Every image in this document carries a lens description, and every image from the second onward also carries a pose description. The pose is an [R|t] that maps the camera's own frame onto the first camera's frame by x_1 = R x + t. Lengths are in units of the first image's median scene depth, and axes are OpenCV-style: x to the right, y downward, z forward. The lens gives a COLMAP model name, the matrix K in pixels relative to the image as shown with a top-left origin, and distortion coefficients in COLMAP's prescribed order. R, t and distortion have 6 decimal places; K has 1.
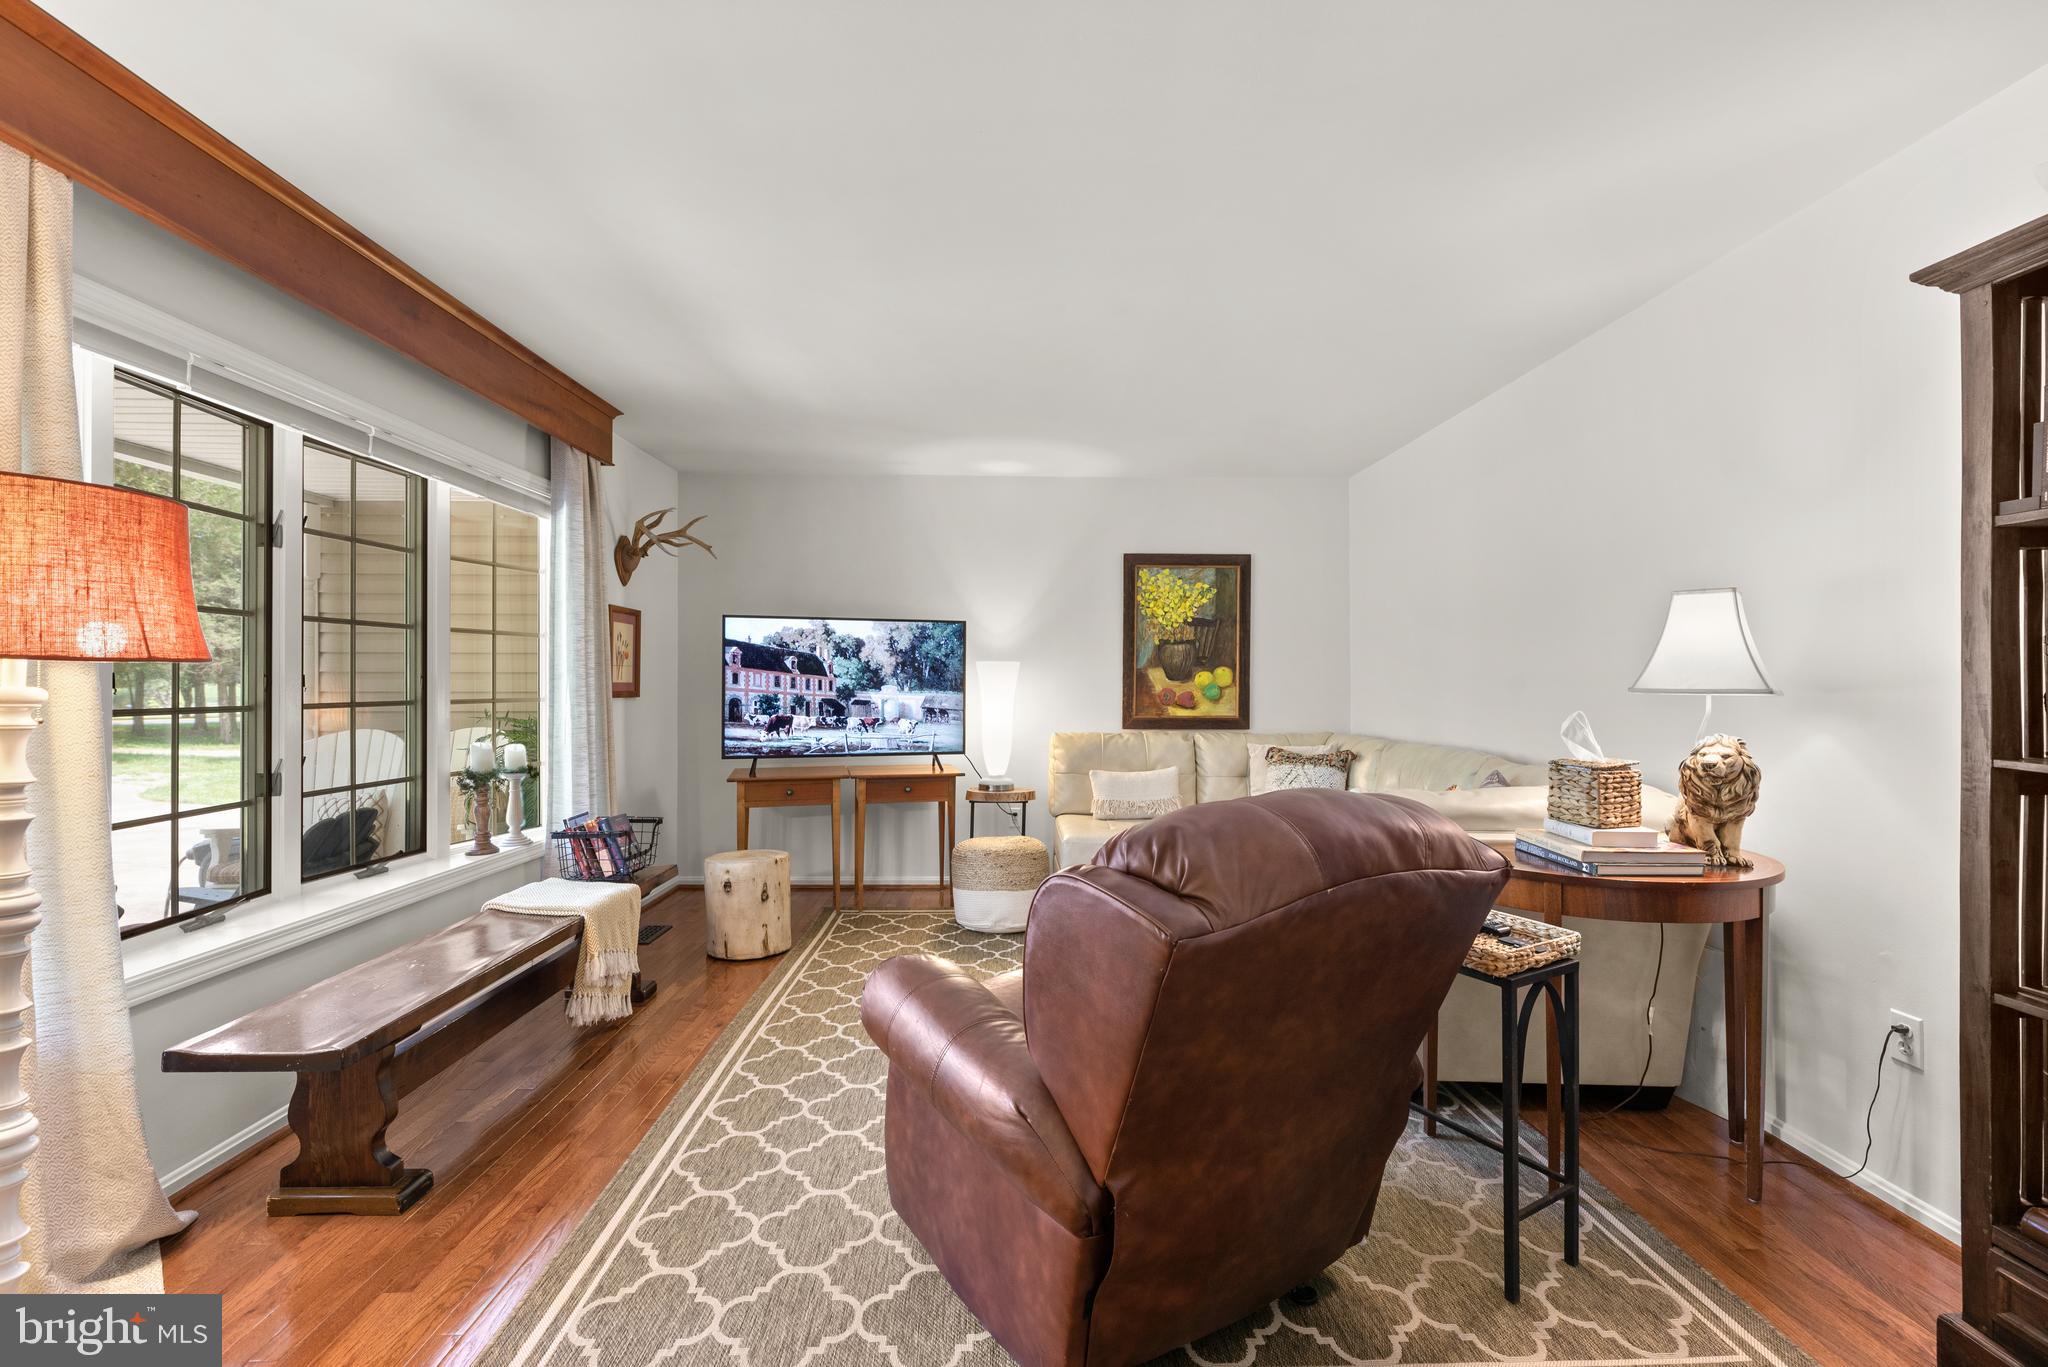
lens RADIAL K [[866.8, 0, 1027.1], [0, 866.8, 677.8], [0, 0, 1]] dist [0.000523, -0.000232]
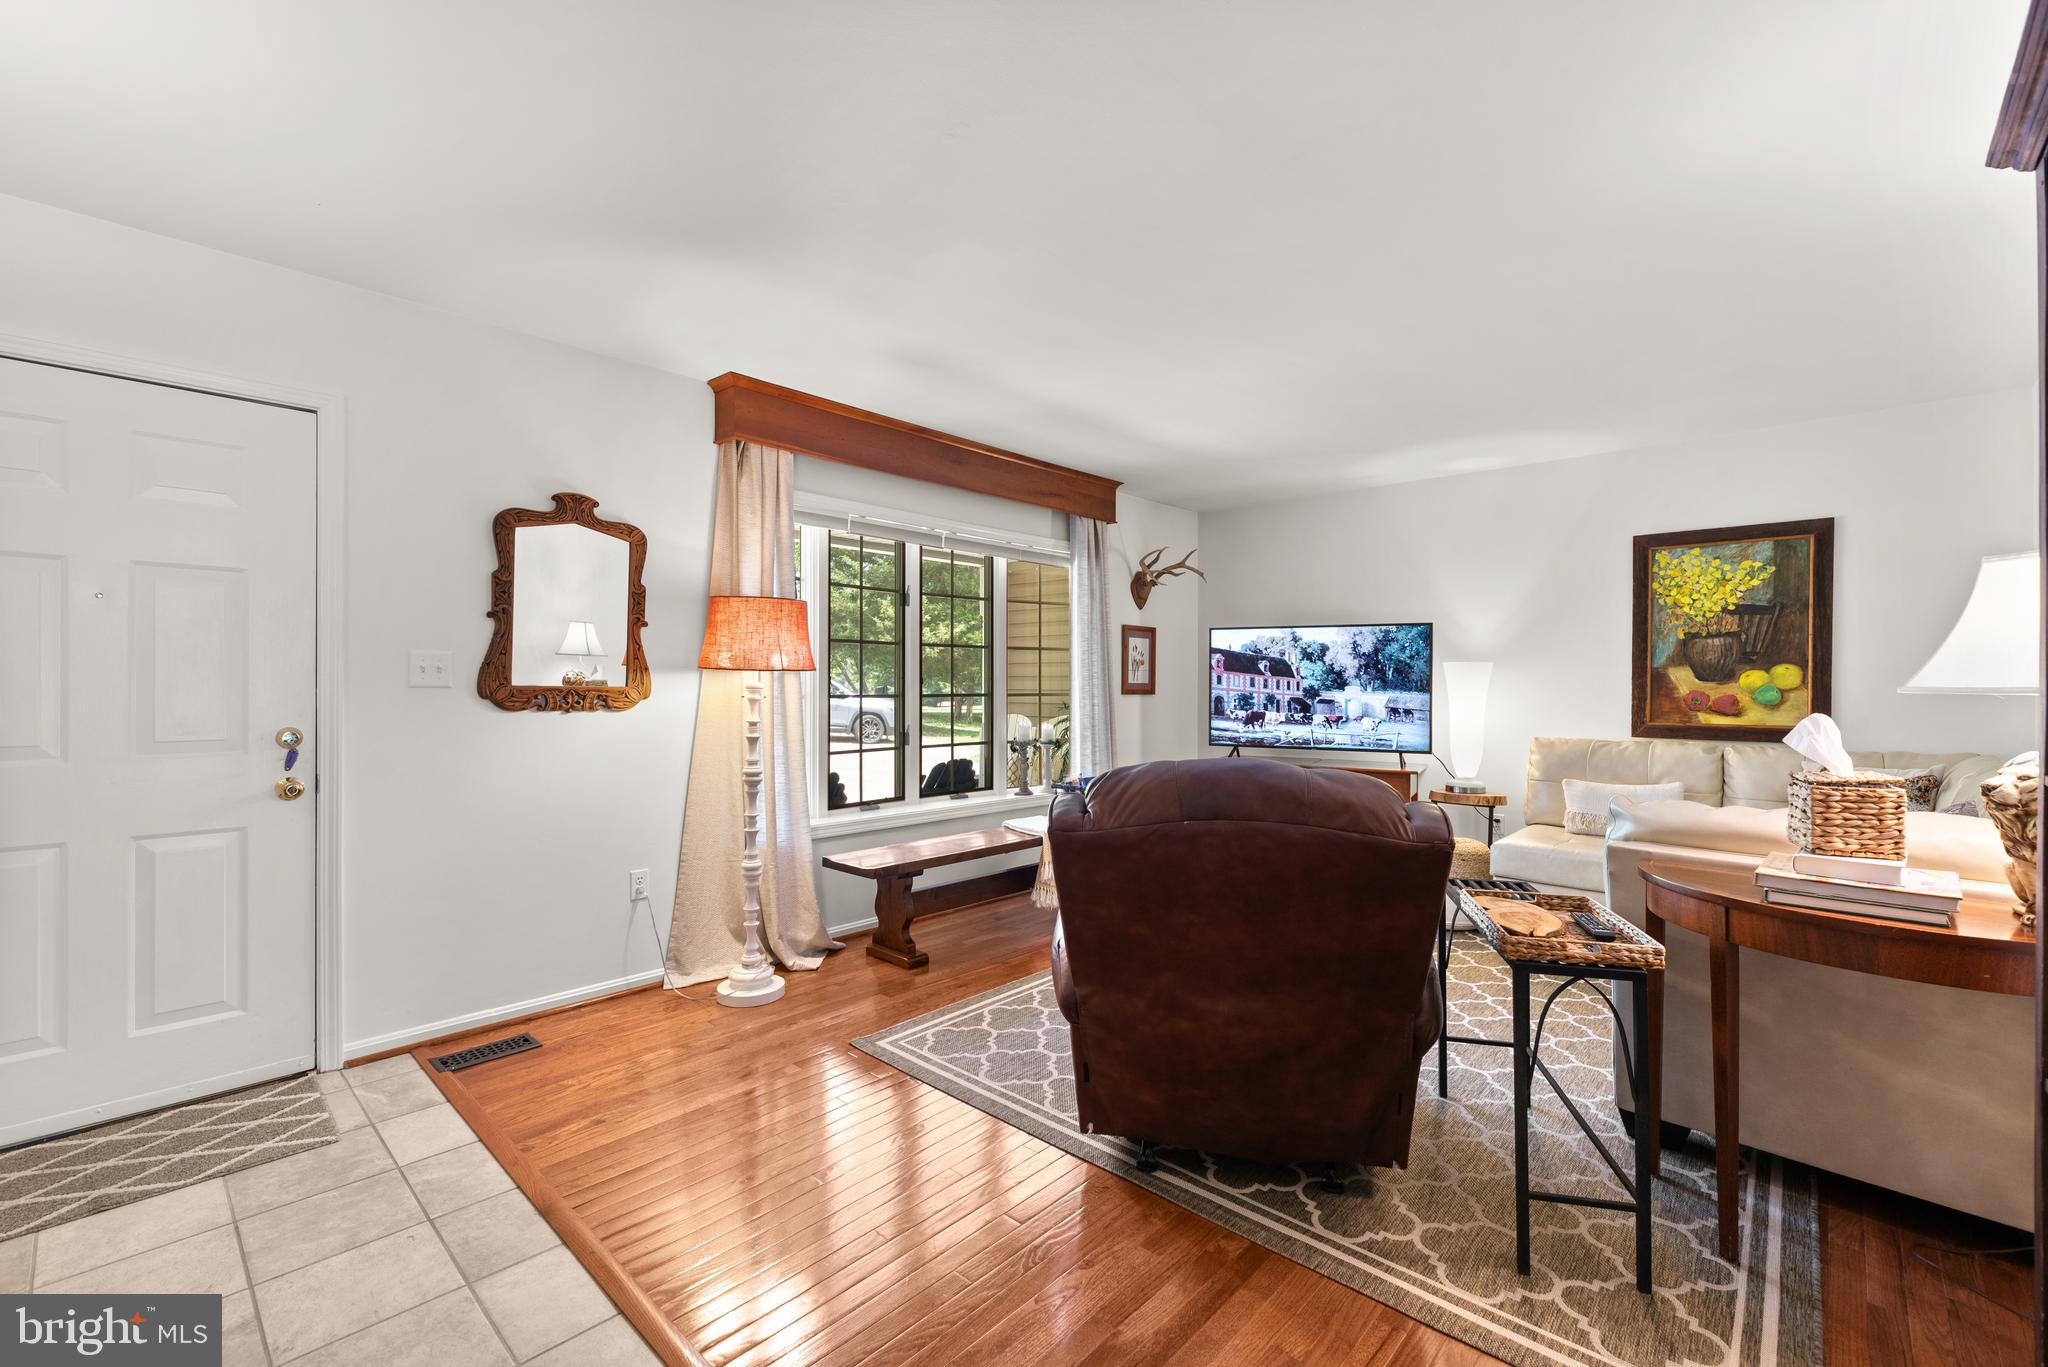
lens RADIAL K [[868.1, 0, 1025.5], [0, 868.1, 685.5], [0, 0, 1]] dist [0.000146, -0.000359]
pose [[0.713080, 0.002235, -0.701079, 0.318514], [0.000904, 0.999991, 0.004108, 0.003280], [0.701082, -0.003563, 0.713072, -0.058920]]
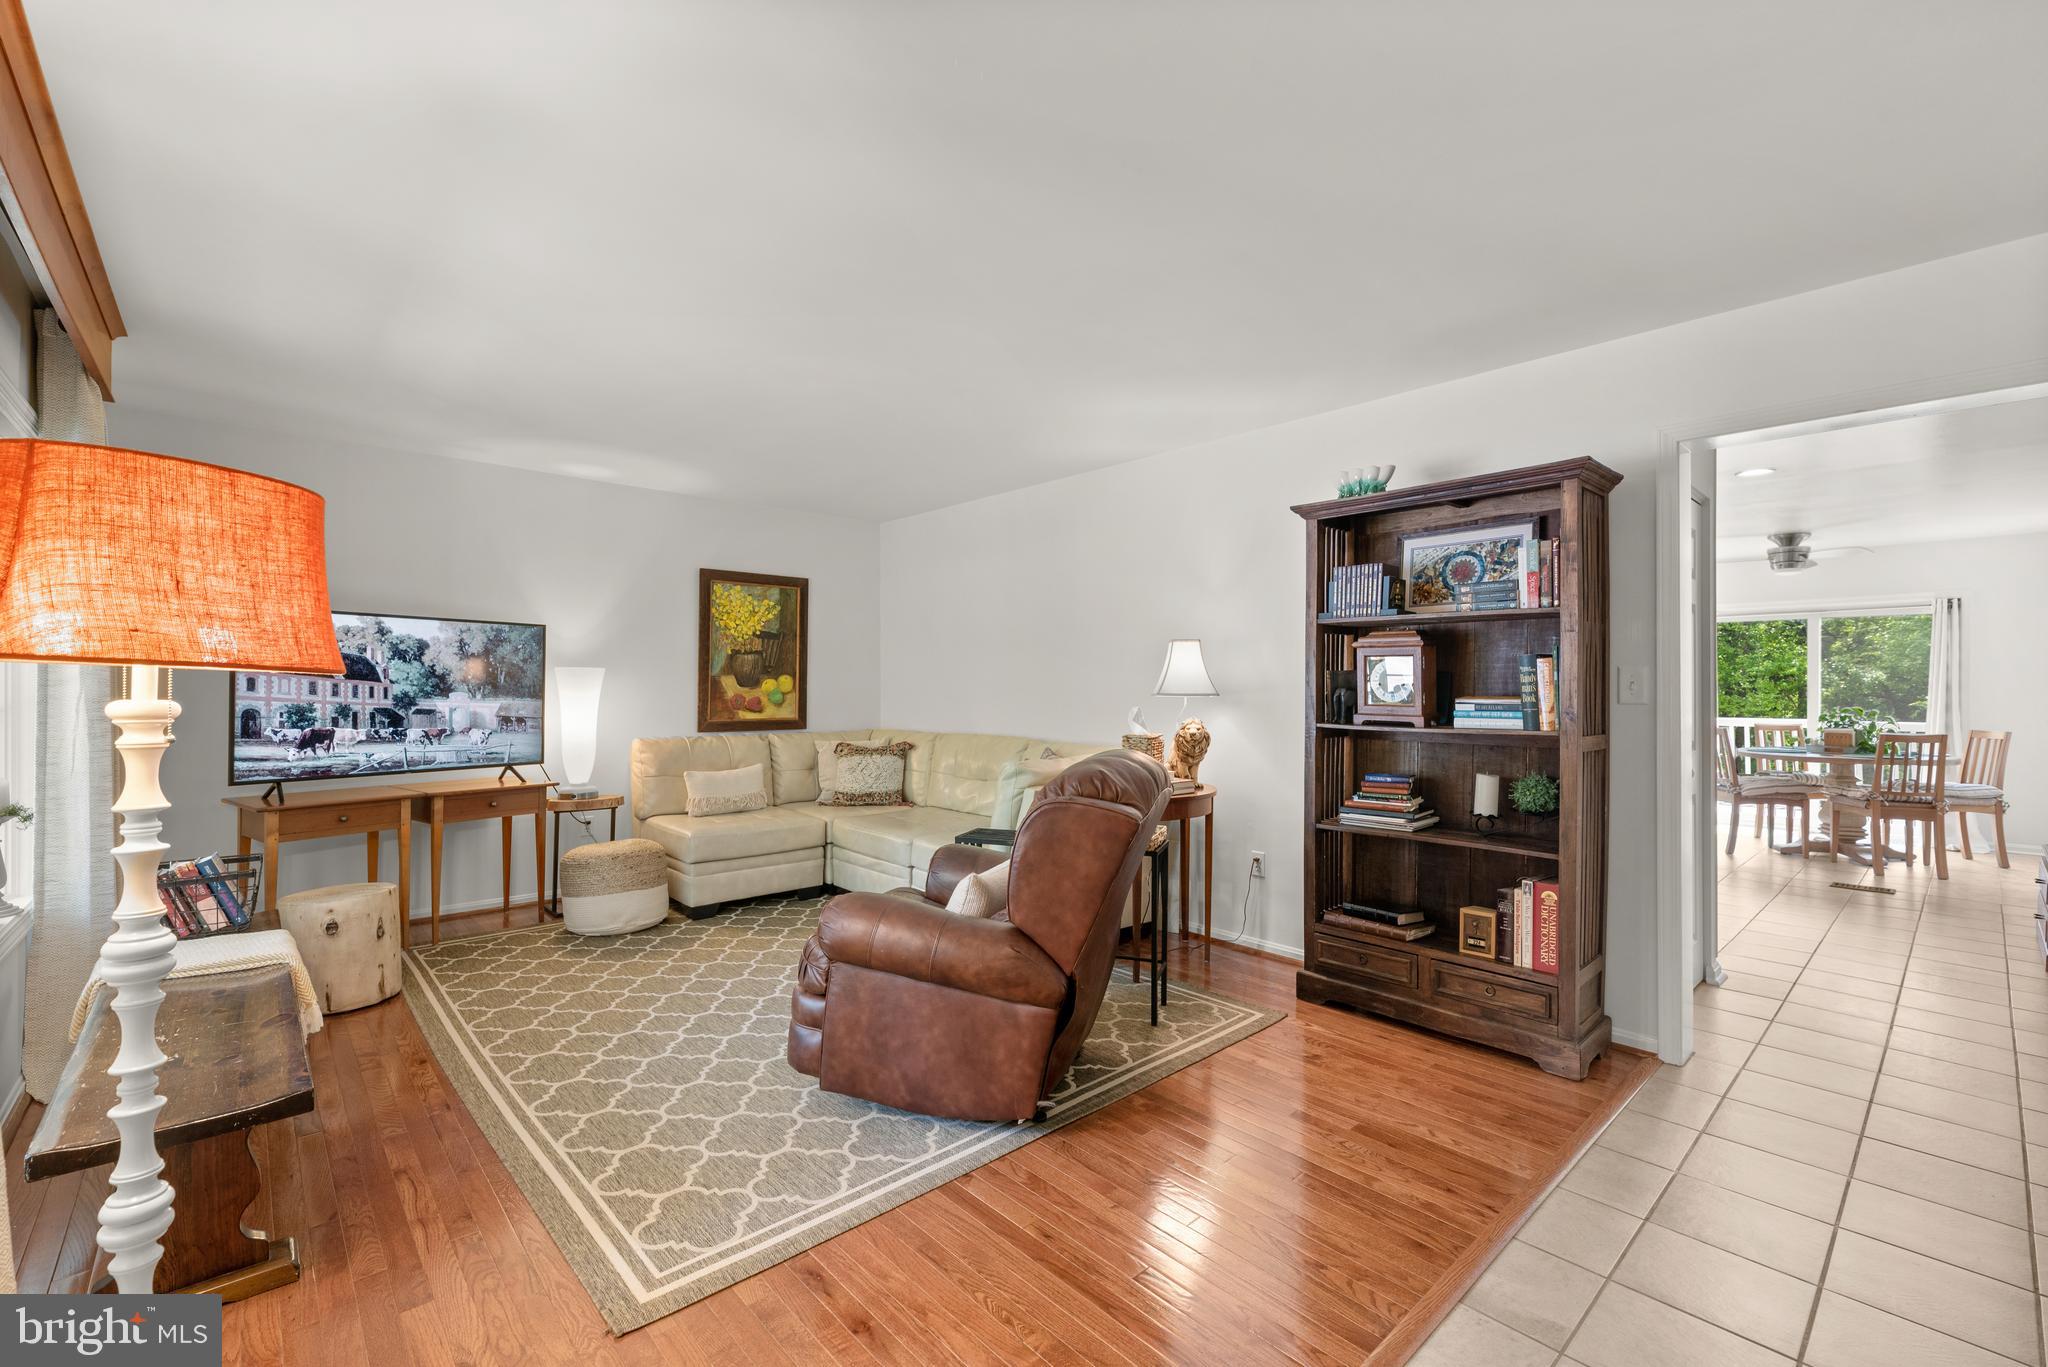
lens RADIAL K [[868.1, 0, 1025.5], [0, 868.1, 685.5], [0, 0, 1]] dist [0.000146, -0.000359]
pose [[0.753579, 0.001642, 0.657355, -0.318968], [-0.004241, 0.999988, 0.002365, -0.003240], [-0.657343, -0.004570, 0.753577, -0.077086]]
